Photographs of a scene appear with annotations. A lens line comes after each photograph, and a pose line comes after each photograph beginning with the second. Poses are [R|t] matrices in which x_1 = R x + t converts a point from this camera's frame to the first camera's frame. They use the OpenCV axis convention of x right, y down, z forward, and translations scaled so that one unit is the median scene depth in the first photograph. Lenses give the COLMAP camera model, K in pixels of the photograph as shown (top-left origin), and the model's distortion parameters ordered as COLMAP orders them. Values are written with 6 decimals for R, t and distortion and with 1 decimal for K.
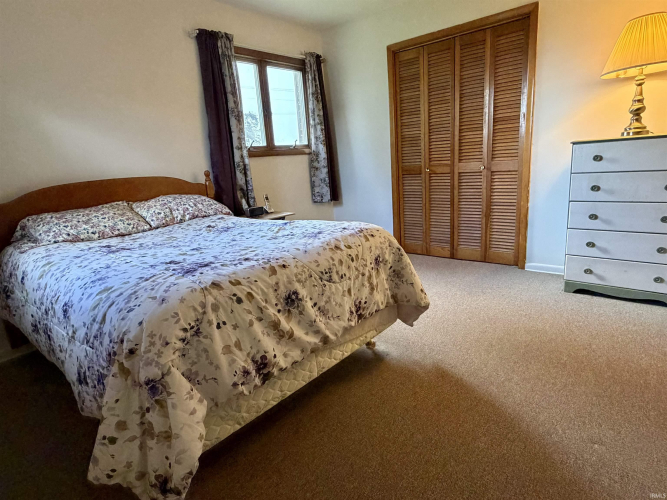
lens RADIAL K [[373.0, 0, 333.5], [0, 373.0, 250.0], [0, 0, 1]] dist [0.000139, 0.000610]
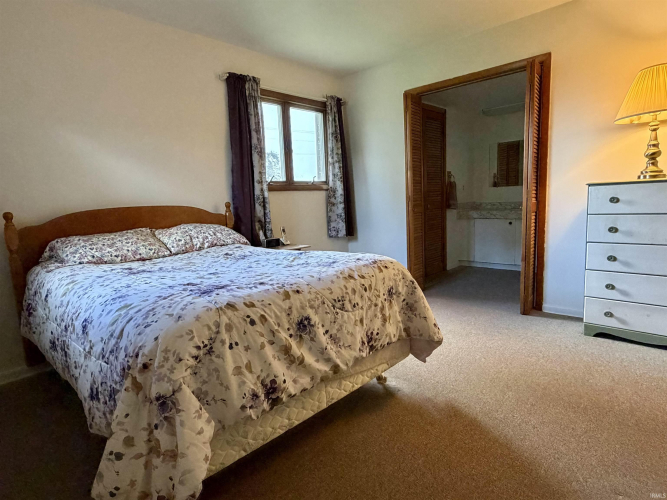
lens RADIAL K [[373.0, 0, 333.5], [0, 373.0, 250.0], [0, 0, 1]] dist [0.000139, 0.000610]
pose [[0.998630, 0.033120, -0.040523, 0.001665], [-0.036977, 0.994453, -0.098464, 0.020452], [0.037037, 0.099828, 0.994315, -0.014410]]
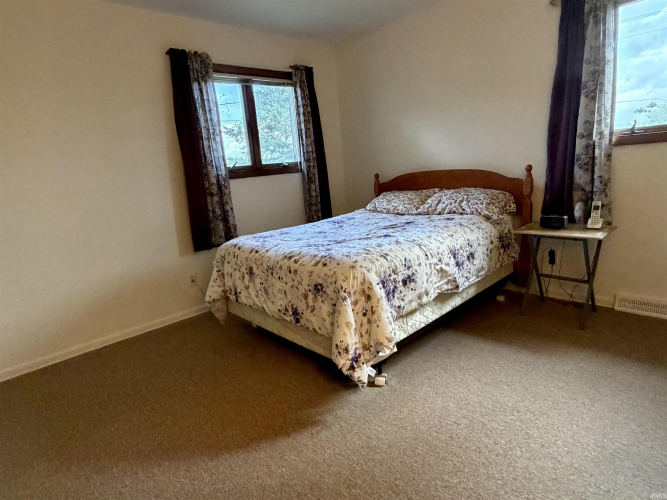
lens RADIAL K [[373.0, 0, 333.5], [0, 373.0, 250.0], [0, 0, 1]] dist [0.000139, 0.000610]
pose [[-0.075445, 0.299907, -0.950980, 1.084381], [-0.150679, 0.939318, 0.308184, -0.402249], [0.985700, 0.166544, -0.025677, 1.055830]]
